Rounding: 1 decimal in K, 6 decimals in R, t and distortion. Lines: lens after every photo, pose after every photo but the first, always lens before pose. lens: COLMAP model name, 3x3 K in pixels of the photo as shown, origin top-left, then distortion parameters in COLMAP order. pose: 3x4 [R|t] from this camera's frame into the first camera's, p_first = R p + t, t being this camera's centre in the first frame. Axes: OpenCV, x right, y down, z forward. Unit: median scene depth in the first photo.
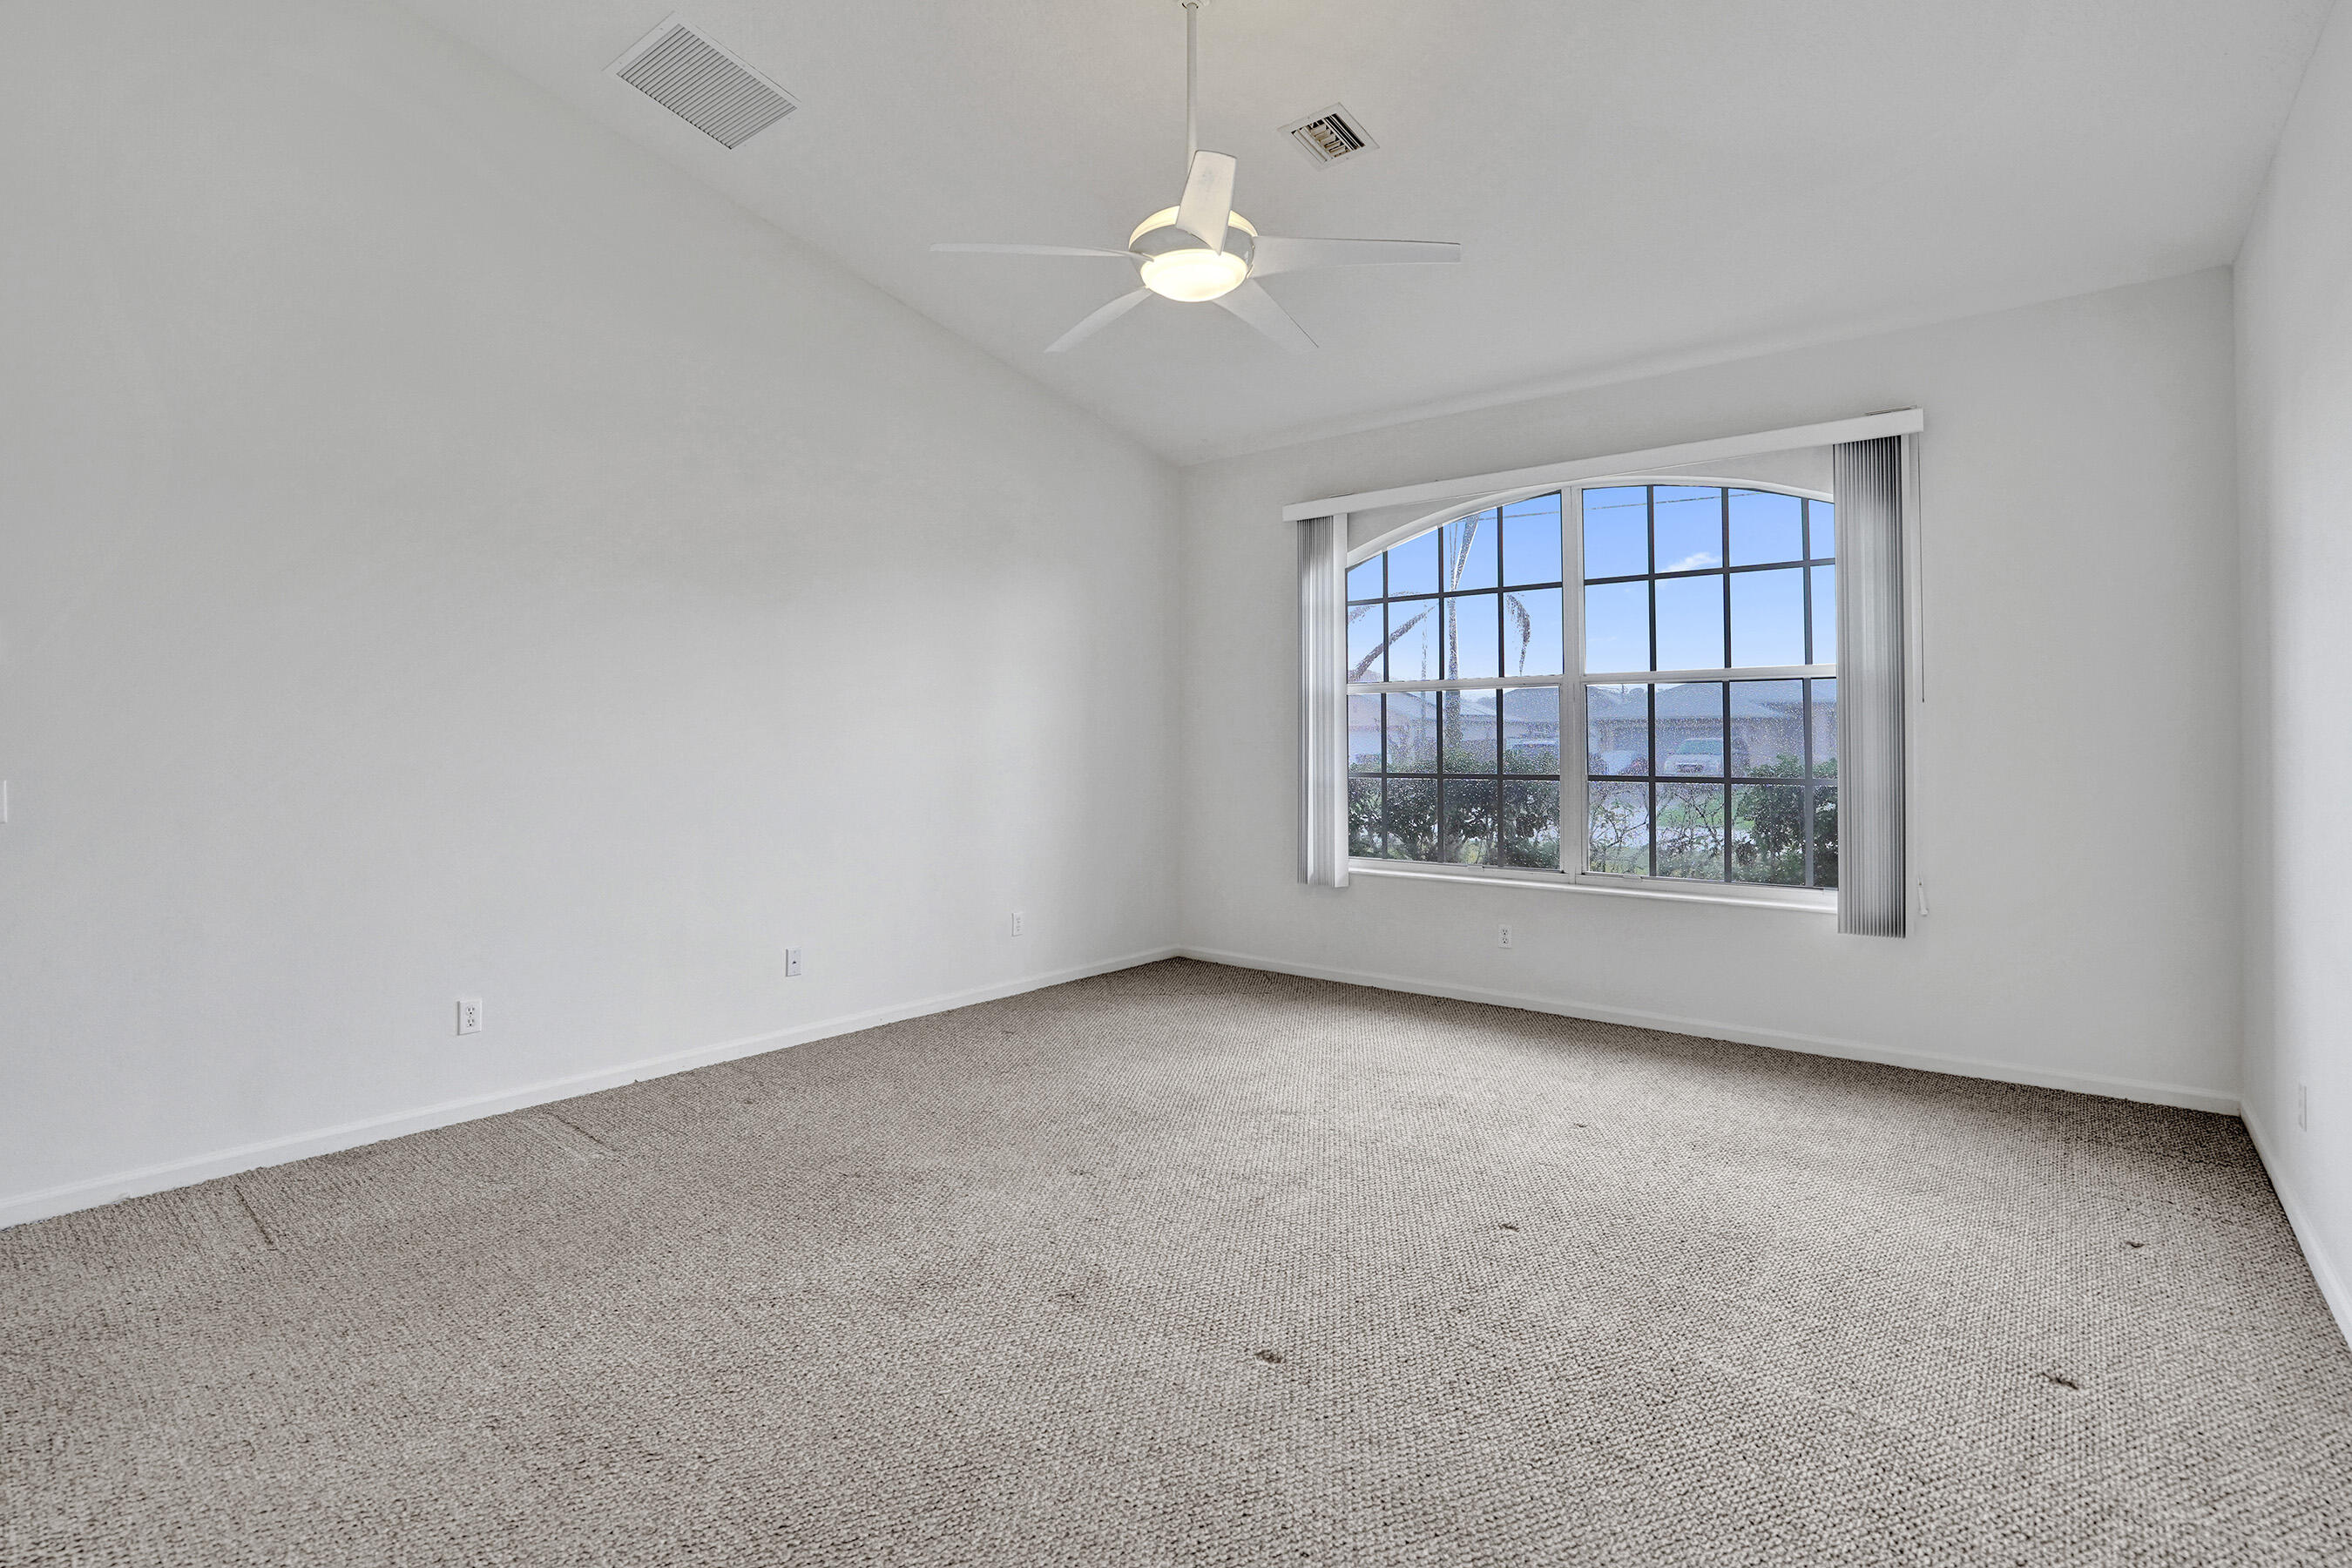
lens RADIAL K [[1107.3, 0, 1175.1], [0, 1107.3, 745.8], [0, 0, 1]] dist [0.003130, 0.000255]
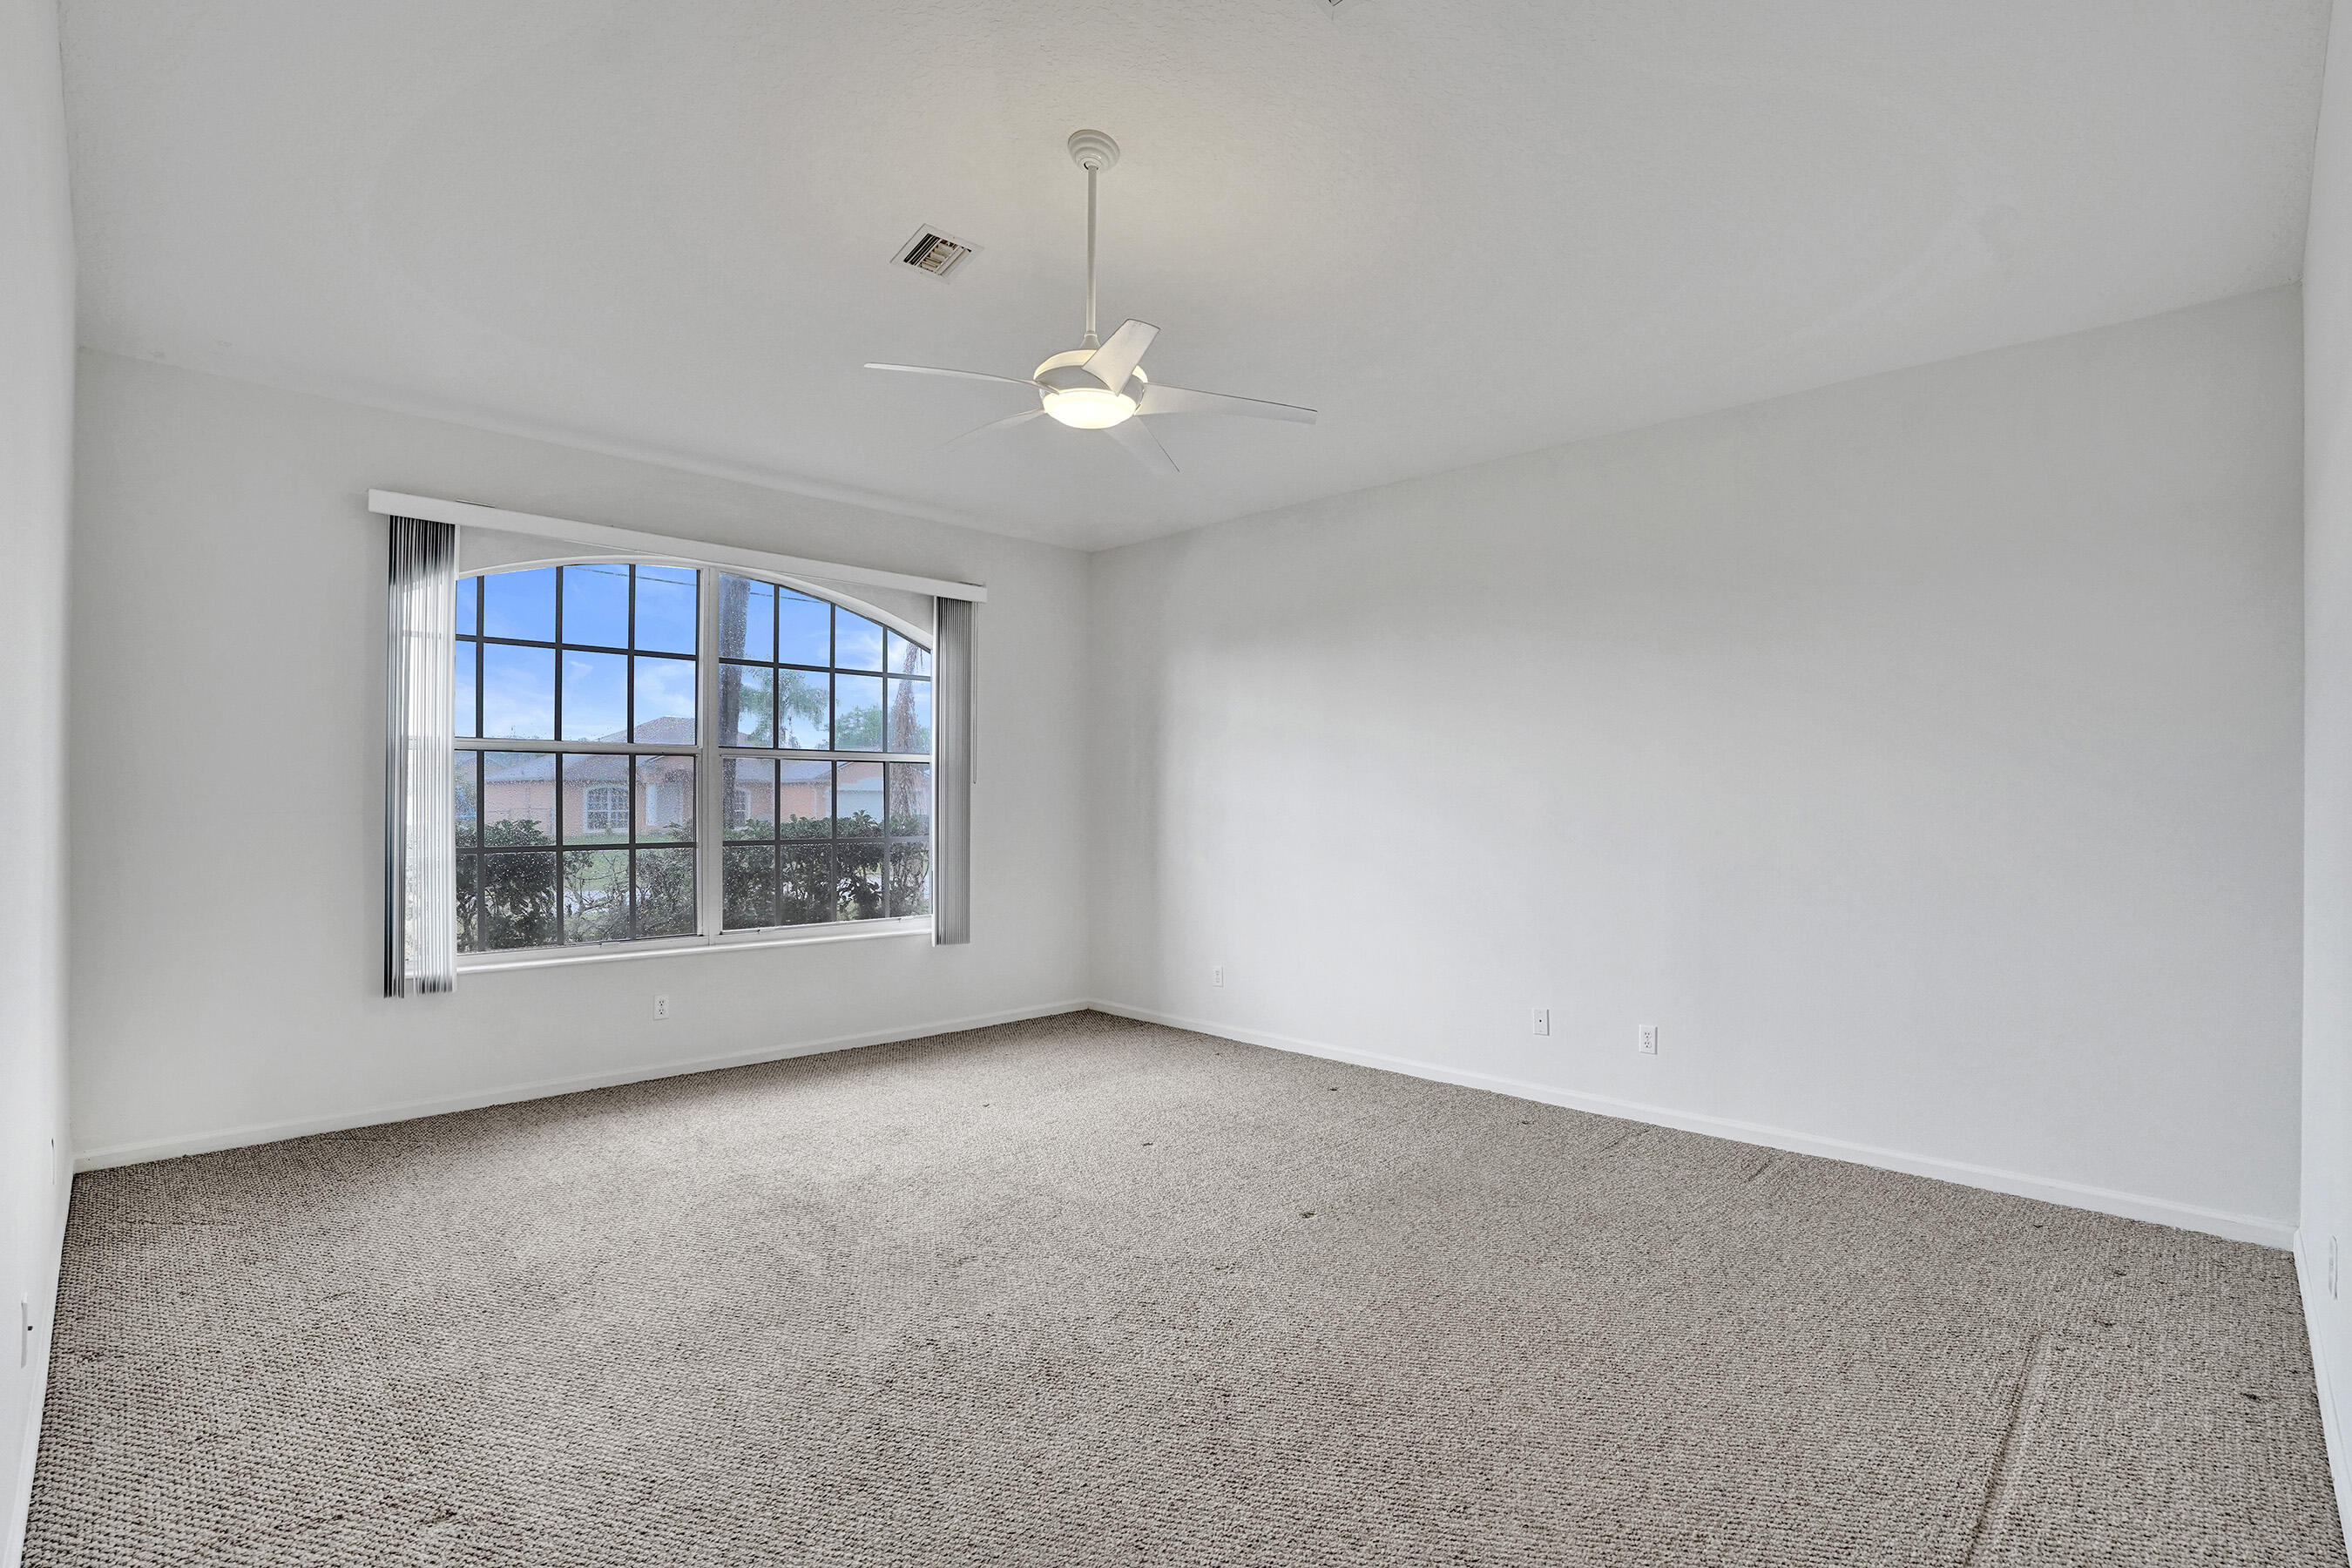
lens RADIAL K [[1090.7, 0, 1176.0], [0, 1090.7, 784.0], [0, 0, 1]] dist [-0.053748, 0.000160]
pose [[0.135304, 0.024436, 0.990503, -0.552165], [0.007827, 0.999638, -0.025731, 0.001673], [-0.990773, 0.011234, 0.135064, 0.390639]]
